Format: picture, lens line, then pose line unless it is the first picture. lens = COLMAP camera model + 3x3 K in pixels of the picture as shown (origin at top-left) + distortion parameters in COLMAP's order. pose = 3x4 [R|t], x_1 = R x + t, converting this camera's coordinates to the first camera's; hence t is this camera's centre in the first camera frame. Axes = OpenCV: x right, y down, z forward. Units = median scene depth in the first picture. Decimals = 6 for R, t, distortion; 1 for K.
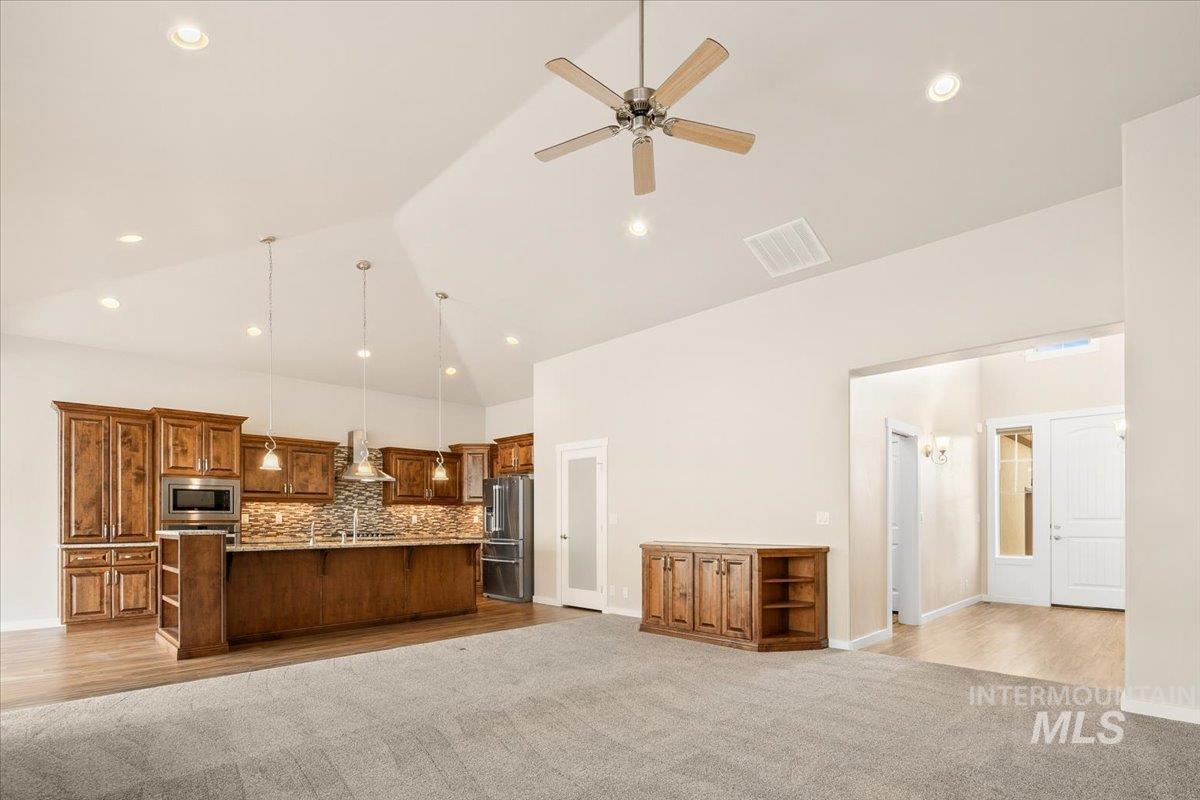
lens RADIAL K [[583.3, 0, 599.4], [0, 583.3, 516.9], [0, 0, 1]] dist [0.003332, -0.004852]
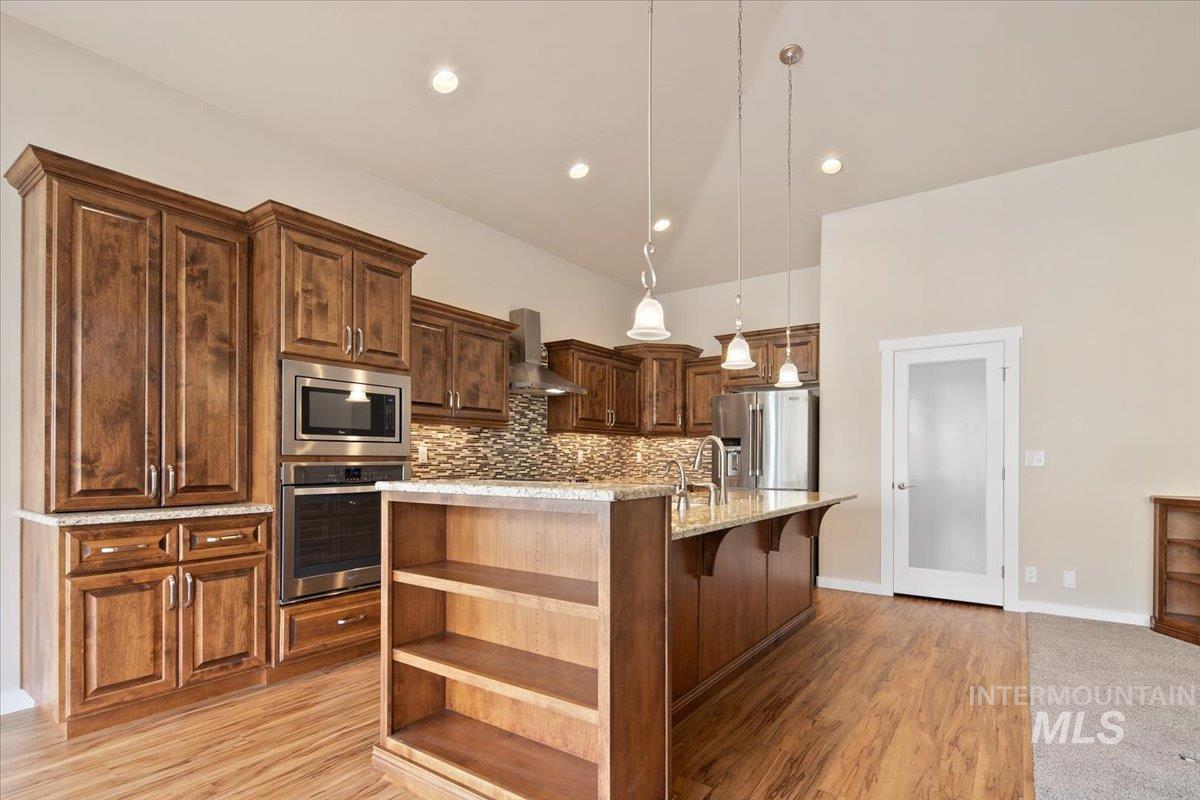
lens RADIAL K [[583.3, 0, 595.8], [0, 583.3, 457.7], [0, 0, 1]] dist [0.003332, -0.004852]
pose [[0.985952, 0.006281, 0.166910, -0.549040], [-0.006841, 0.999973, 0.002779, 0.004628], [-0.166888, -0.003881, 0.985968, 0.482297]]
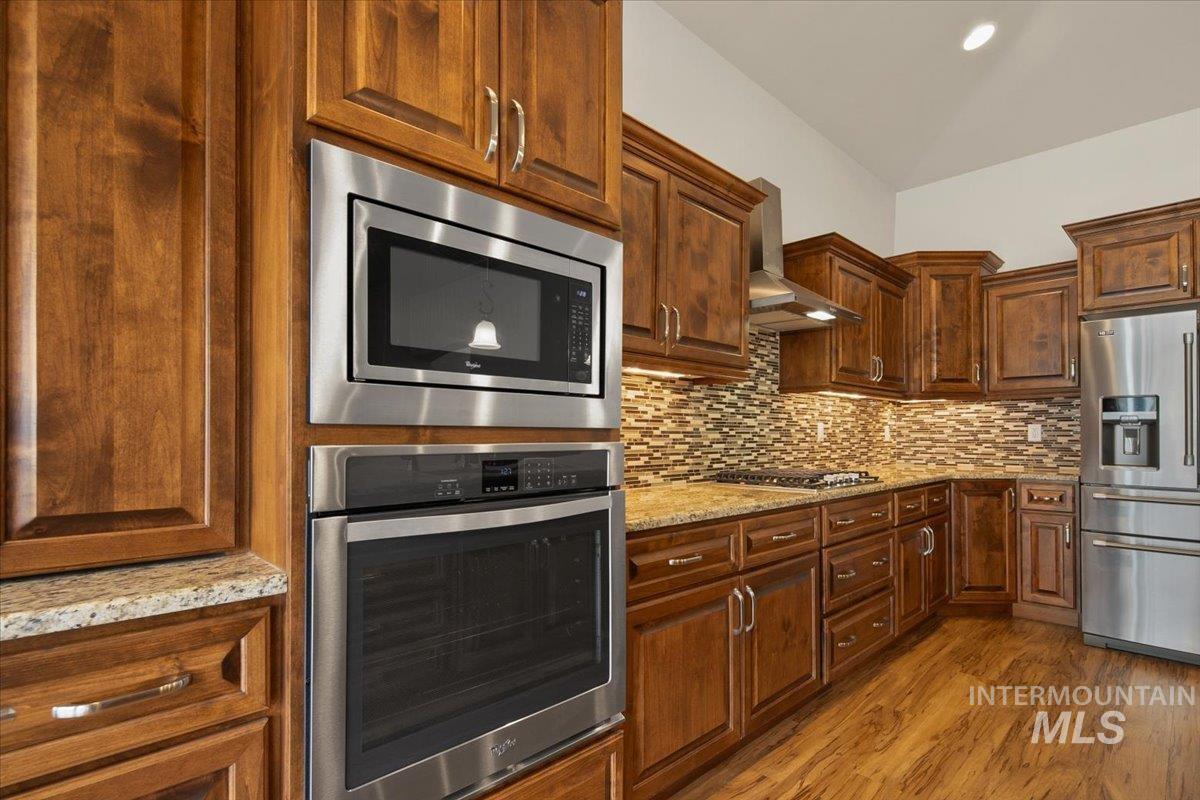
lens RADIAL K [[583.3, 0, 595.6], [0, 583.3, 429.9], [0, 0, 1]] dist [0.003332, -0.004852]
pose [[0.999963, 0.003744, -0.007752, -0.632123], [-0.003789, 0.999976, -0.005755, 0.007268], [0.007730, 0.005784, 0.999953, 0.796319]]
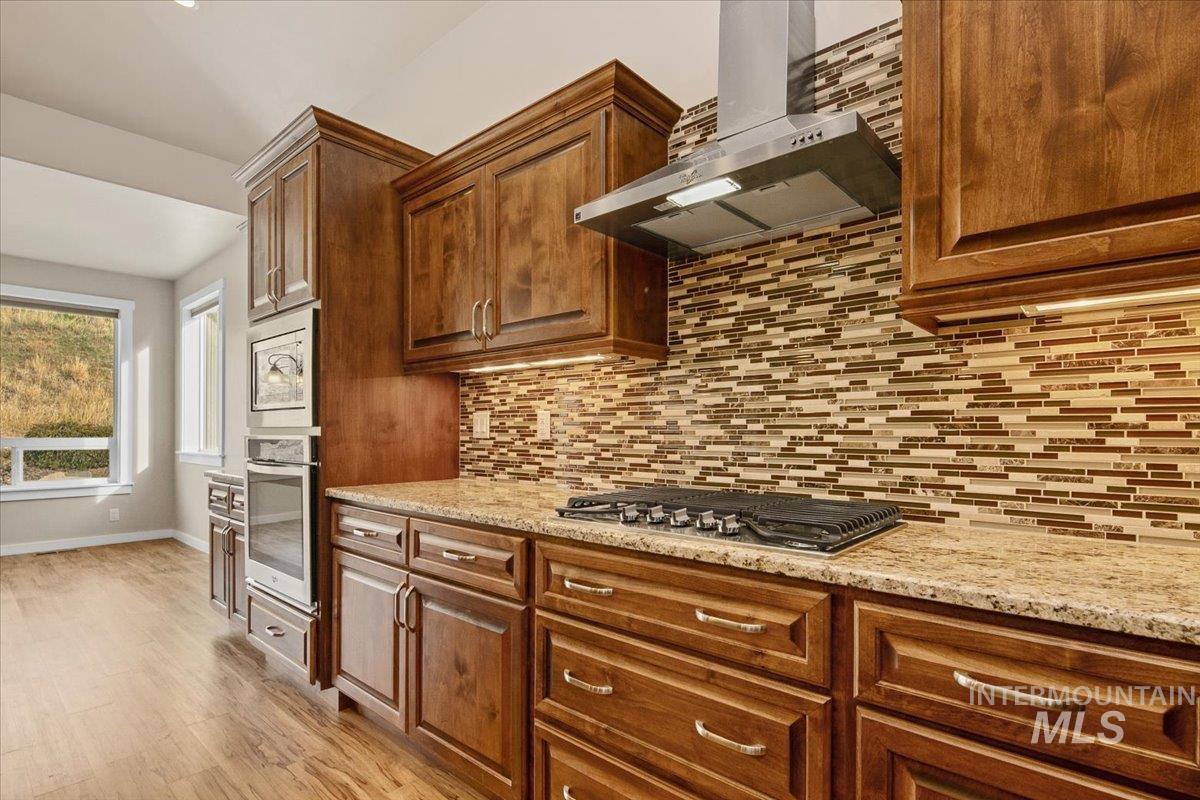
lens RADIAL K [[583.3, 0, 597.5], [0, 583.3, 431.9], [0, 0, 1]] dist [0.003332, -0.004852]
pose [[0.066931, 0.004622, -0.997747, -0.274960], [0.004150, 0.999979, 0.004911, 0.007203], [0.997749, -0.004470, 0.066910, 1.154797]]
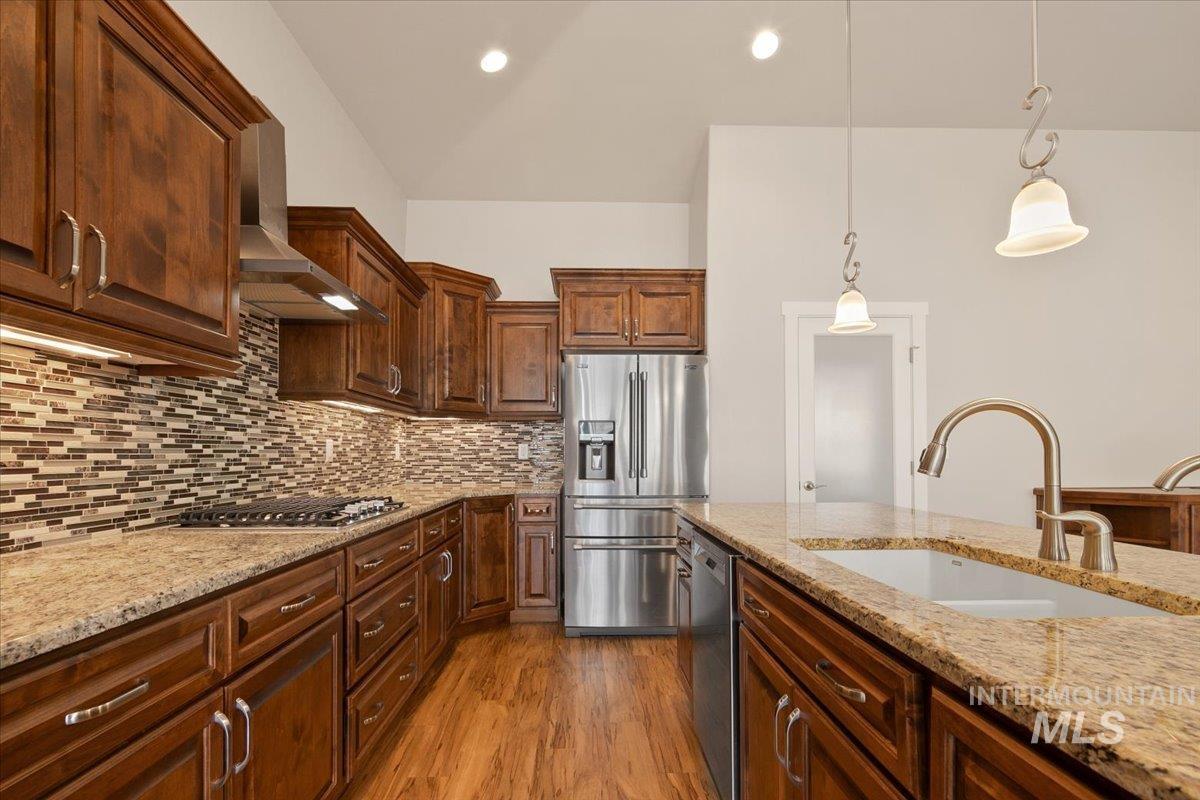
lens RADIAL K [[583.3, 0, 590.4], [0, 583.3, 445.7], [0, 0, 1]] dist [0.003332, -0.004852]
pose [[0.688790, 0.012103, 0.724860, -0.615536], [-0.004061, 0.999909, -0.012837, 0.006724], [-0.724949, 0.005898, 0.688777, 0.883832]]
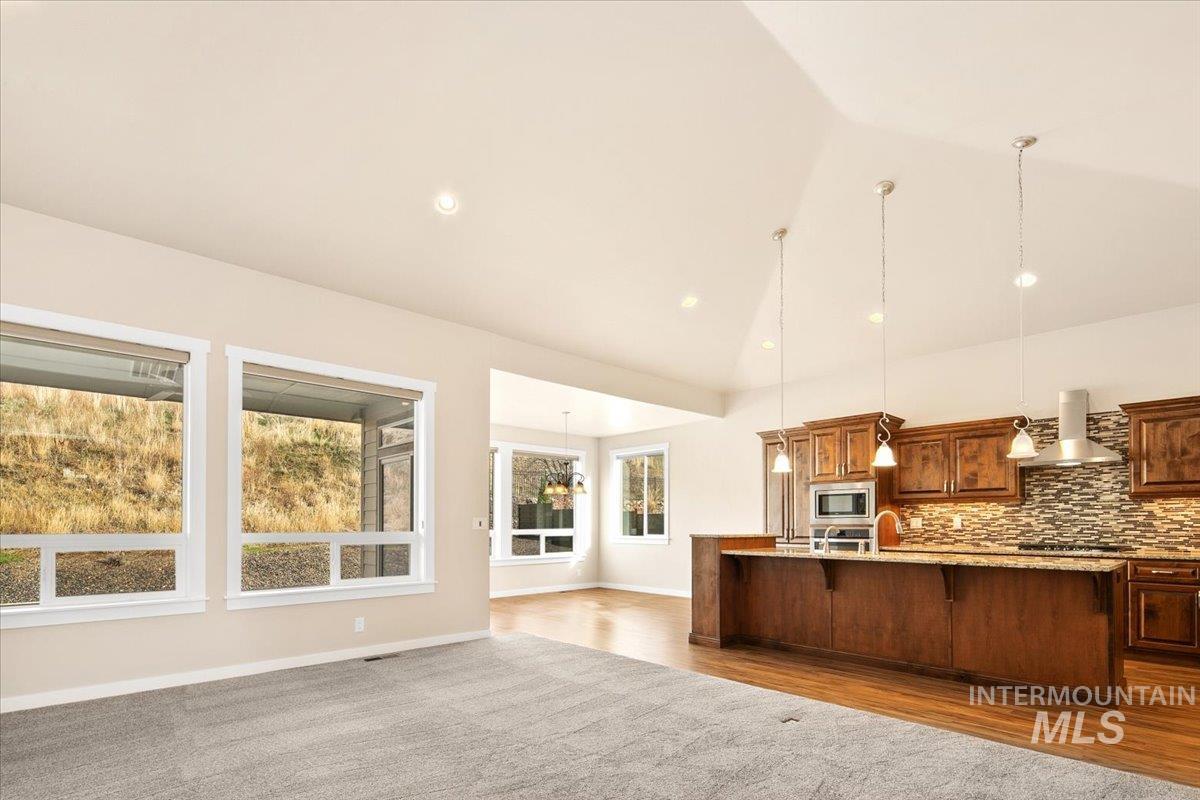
lens RADIAL K [[583.3, 0, 592.1], [0, 583.3, 518.2], [0, 0, 1]] dist [0.003332, -0.004852]
pose [[-0.032393, -0.007484, -0.999447, 0.329564], [0.004607, 0.999960, -0.007637, 0.000467], [0.999465, -0.004852, -0.032357, 0.588246]]
